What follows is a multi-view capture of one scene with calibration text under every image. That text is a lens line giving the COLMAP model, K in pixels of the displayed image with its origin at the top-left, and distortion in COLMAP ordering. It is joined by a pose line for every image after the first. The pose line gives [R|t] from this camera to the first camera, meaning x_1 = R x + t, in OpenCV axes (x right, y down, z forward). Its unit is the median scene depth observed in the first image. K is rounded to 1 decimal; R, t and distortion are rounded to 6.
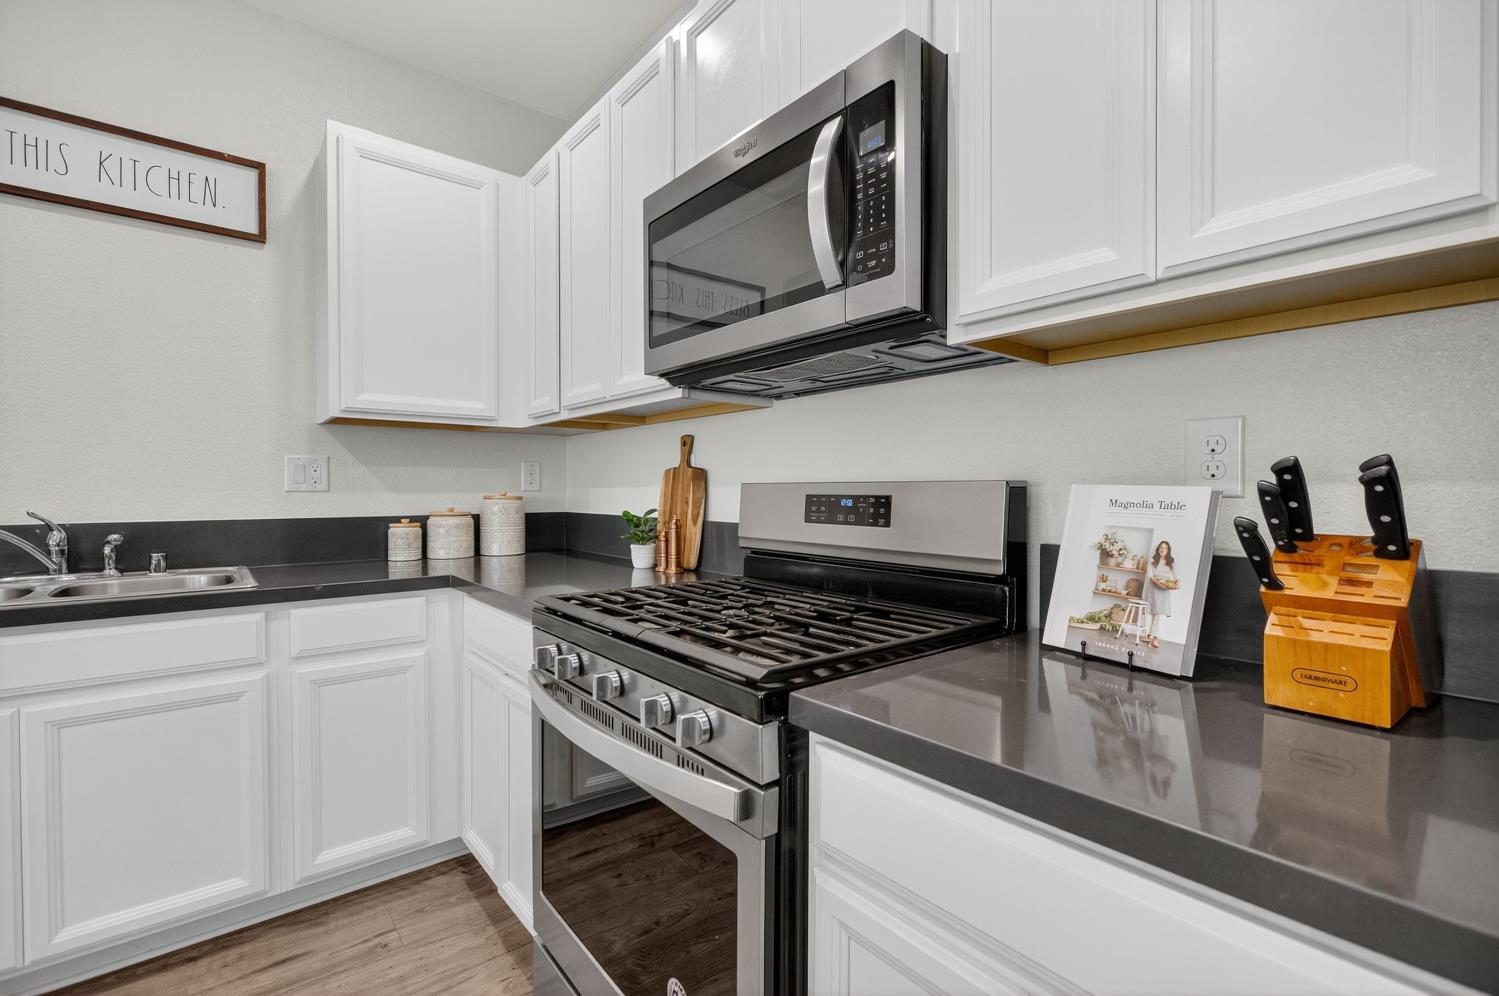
lens RADIAL K [[663.5, 0, 756.4], [0, 663.5, 498.6], [0, 0, 1]] dist [-0.006407, 0.003621]
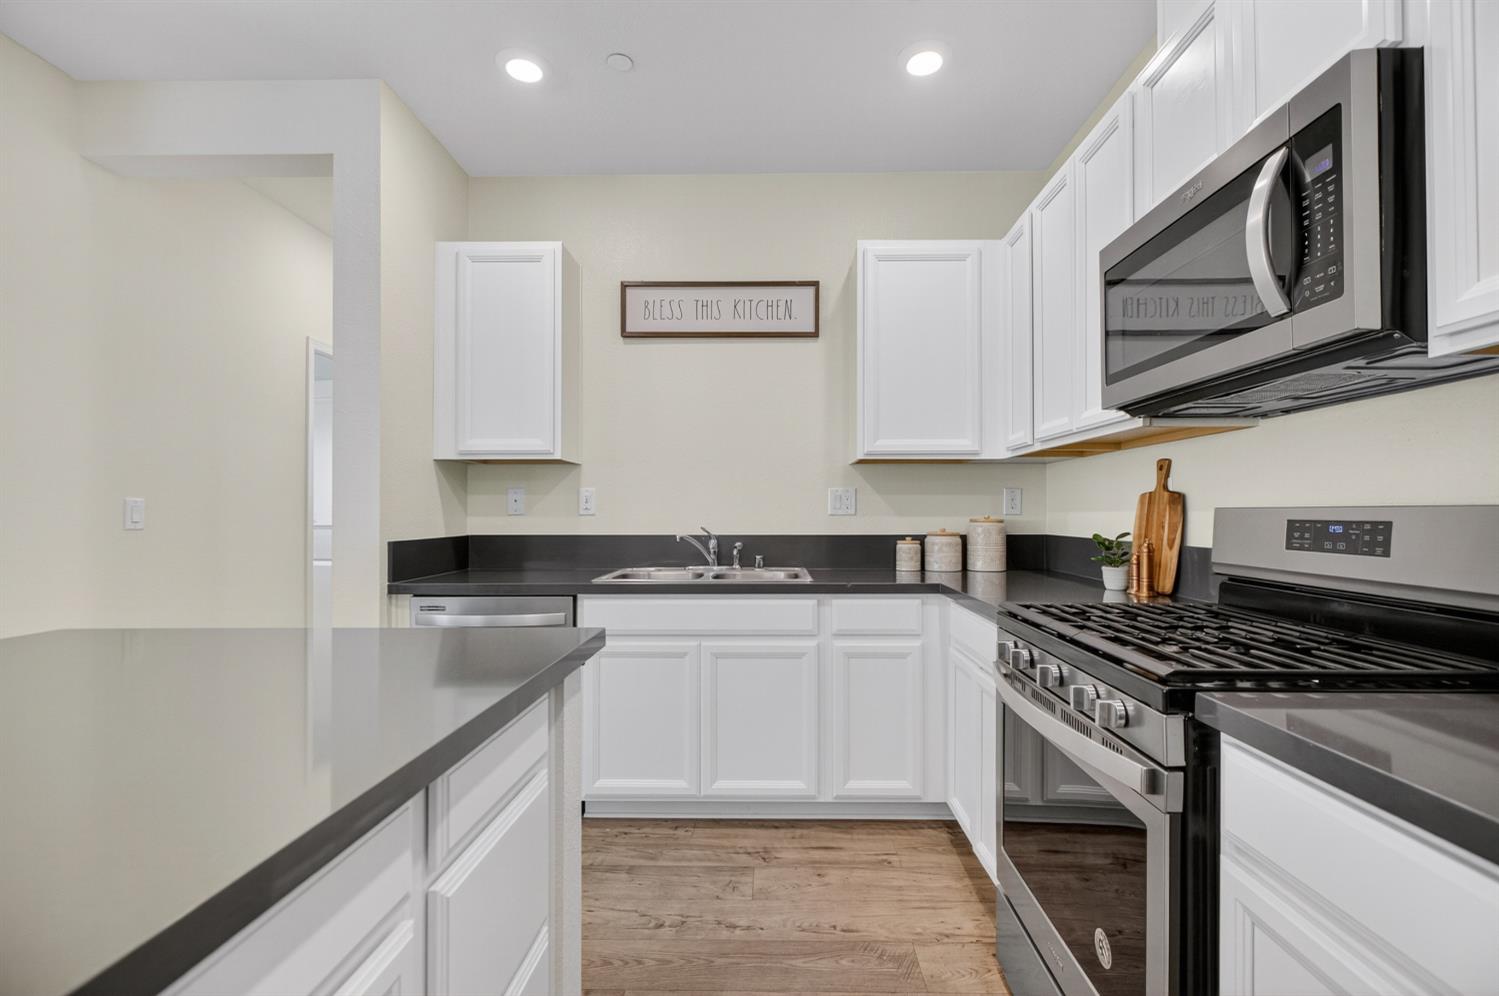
lens RADIAL K [[663.5, 0, 755.8], [0, 663.5, 510.3], [0, 0, 1]] dist [-0.006407, 0.003621]
pose [[0.748805, -0.002328, -0.662786, 0.119966], [-0.009362, 0.999857, -0.014089, 0.000614], [0.662724, 0.016755, 0.748677, -0.182307]]
